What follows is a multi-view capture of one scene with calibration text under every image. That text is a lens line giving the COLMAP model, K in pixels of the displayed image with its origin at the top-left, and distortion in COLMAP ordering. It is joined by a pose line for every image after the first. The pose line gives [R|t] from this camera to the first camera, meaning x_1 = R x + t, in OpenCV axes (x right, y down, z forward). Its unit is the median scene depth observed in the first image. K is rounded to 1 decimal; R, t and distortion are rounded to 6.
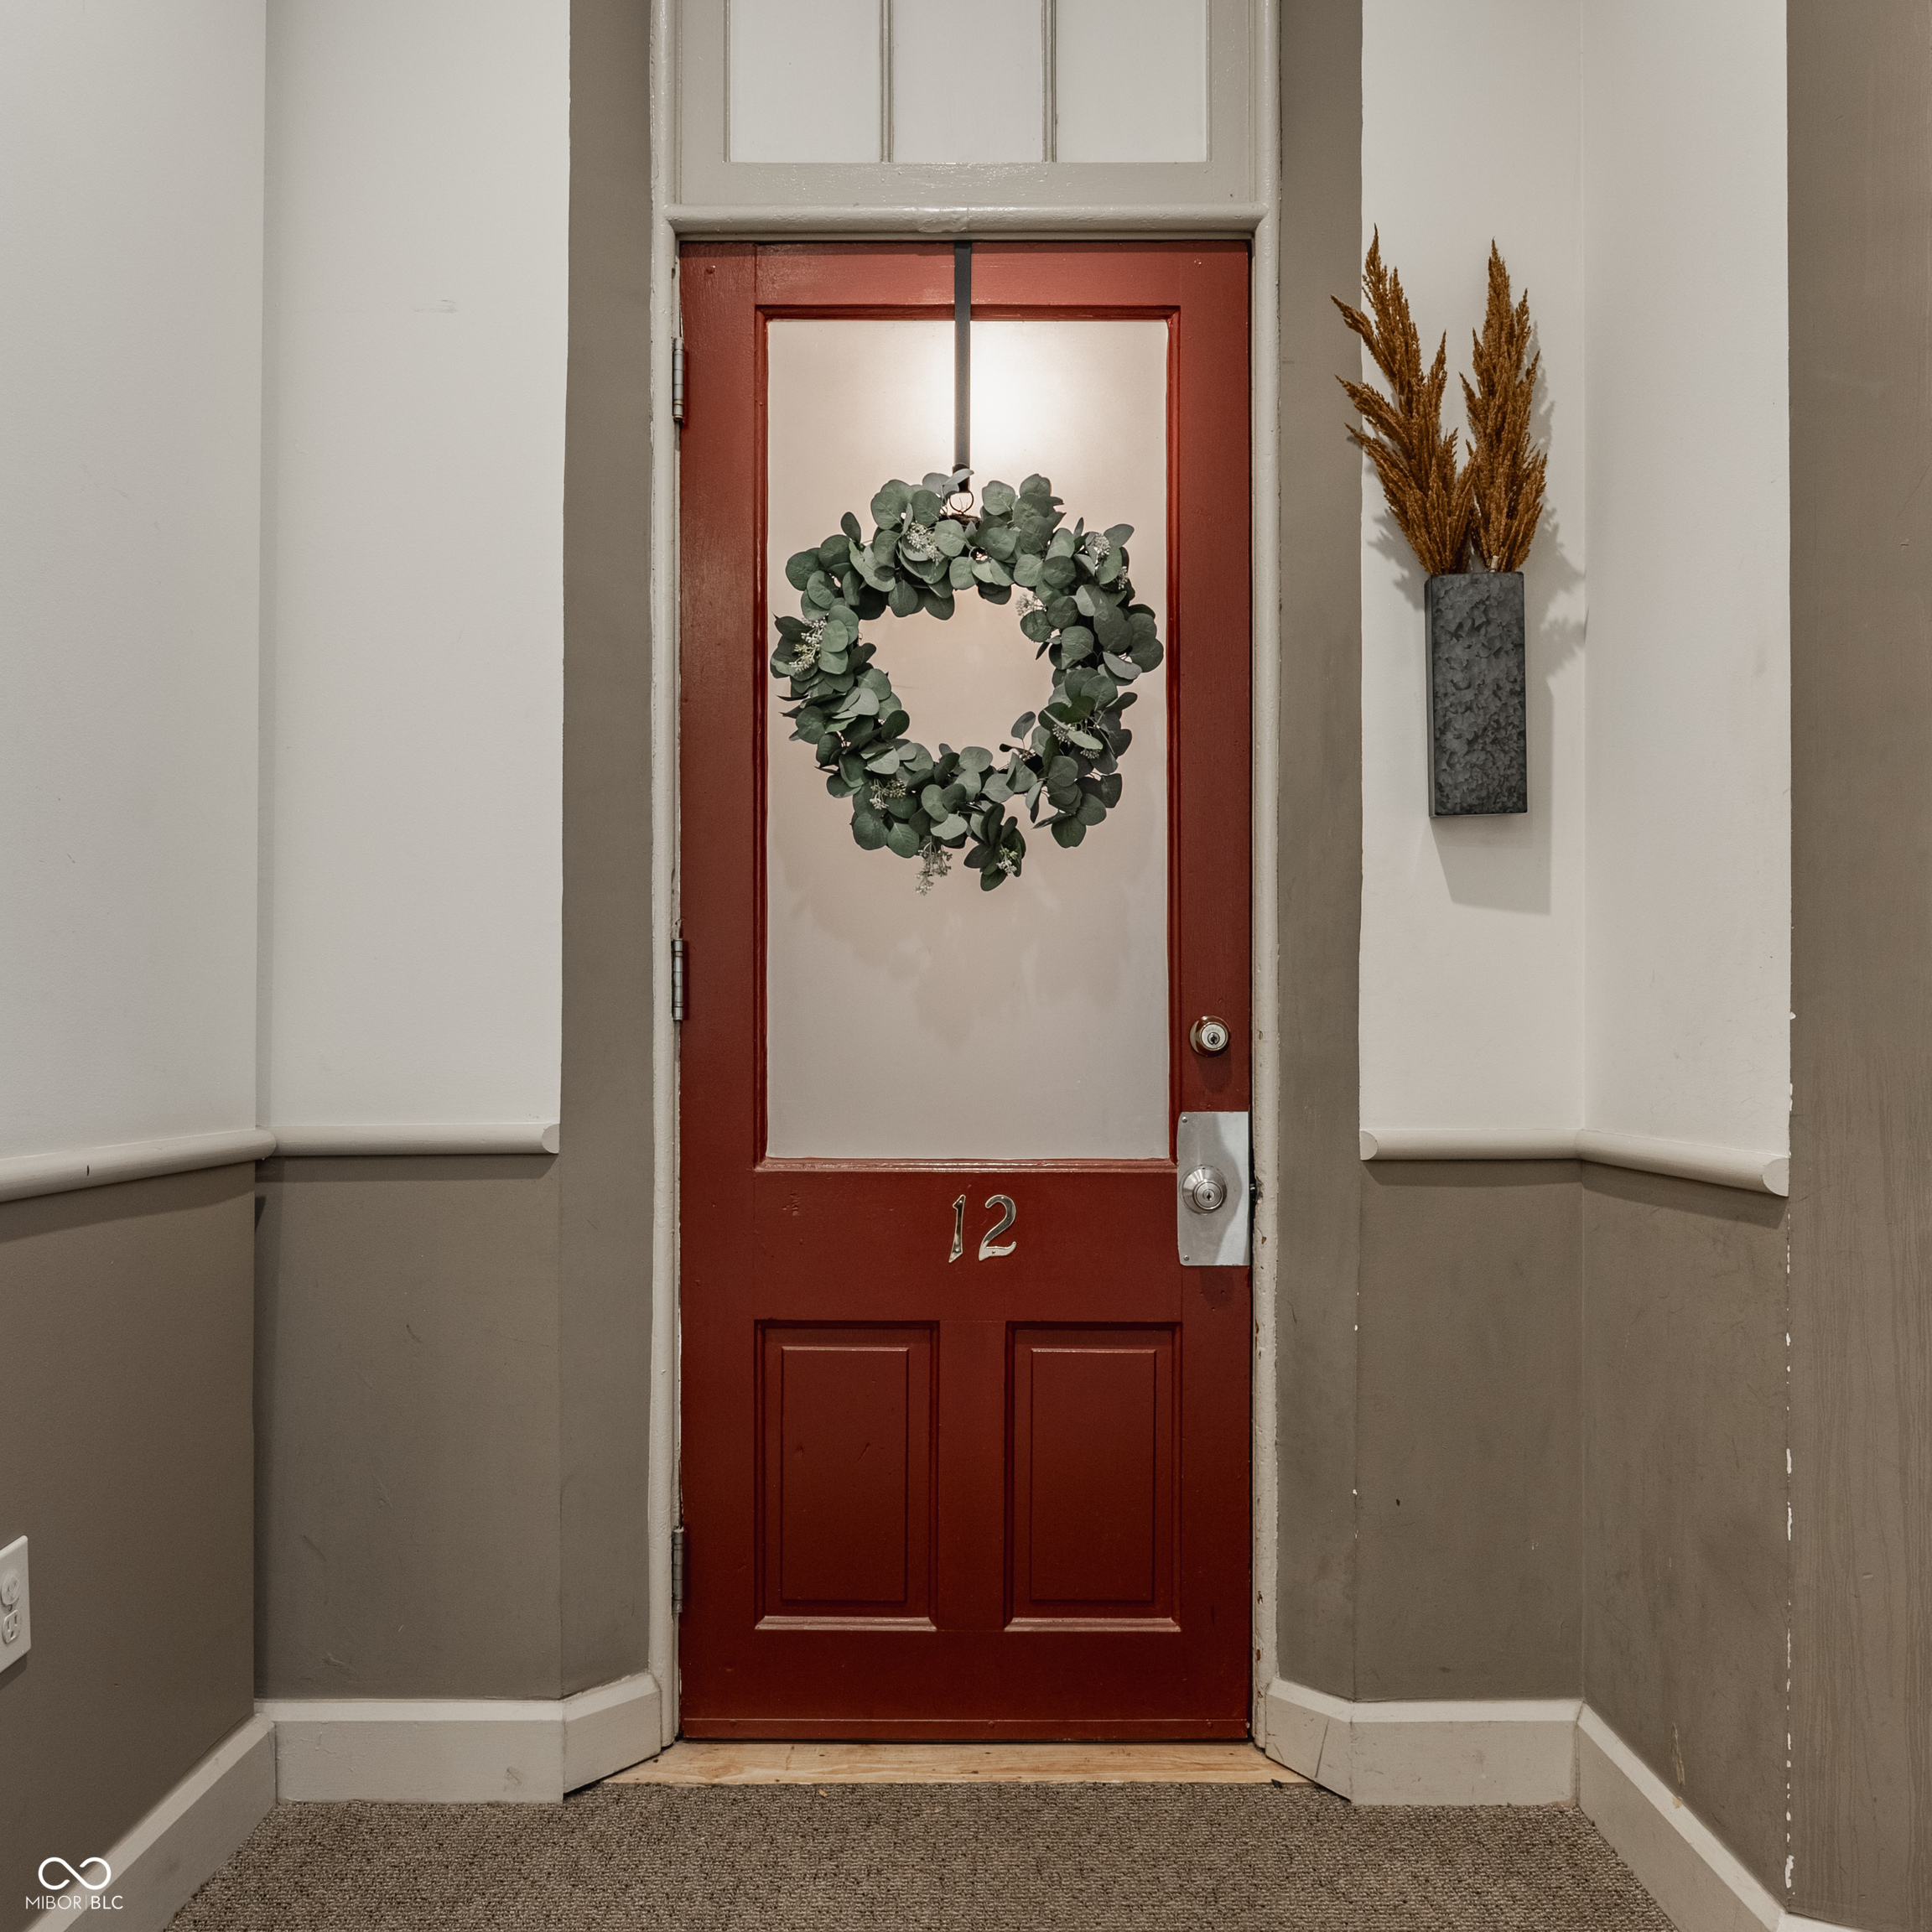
lens RADIAL K [[1941.9, 0, 965.6], [0, 1941.9, 973.9], [0, 0, 1]] dist [0.017262, 0.000000]
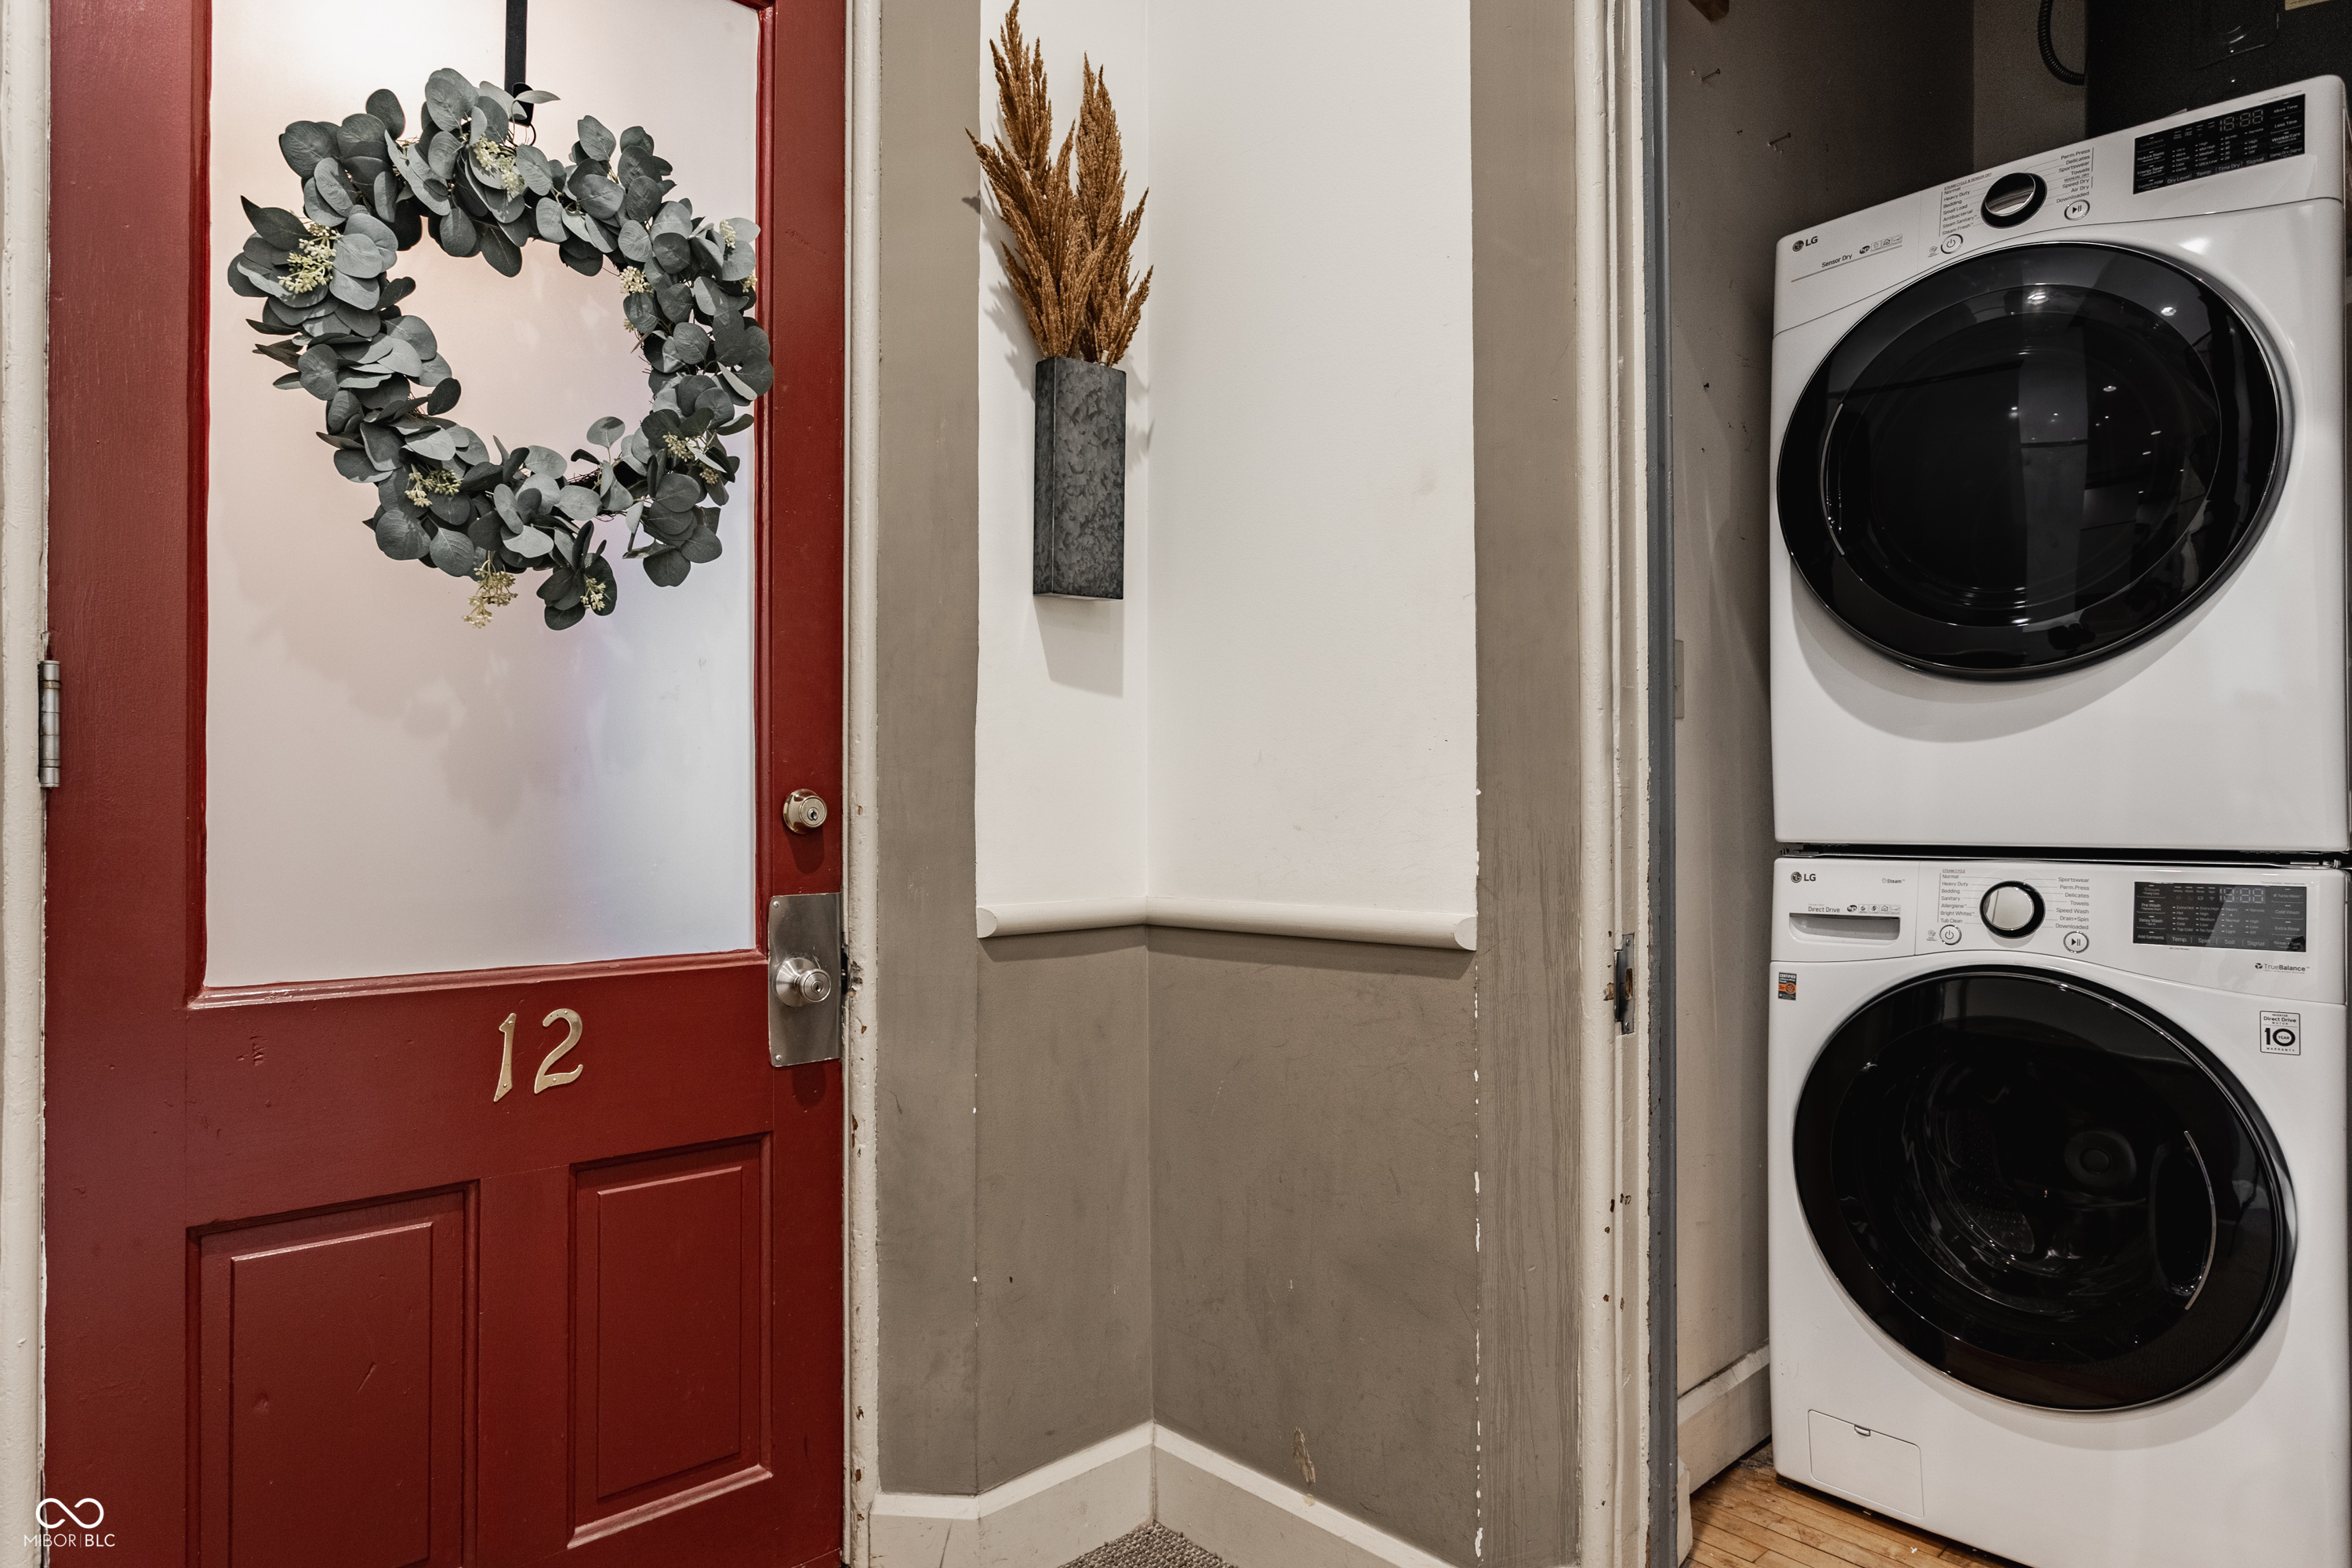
lens RADIAL K [[1401.6, 0, 1180.8], [0, 1401.6, 782.0], [0, 0, 1]] dist [-0.001954, 0.007395]
pose [[0.709150, 0.013944, 0.704920, -0.217293], [-0.020720, 0.999785, 0.001068, 0.014206], [-0.704753, -0.015363, 0.709286, 0.419821]]
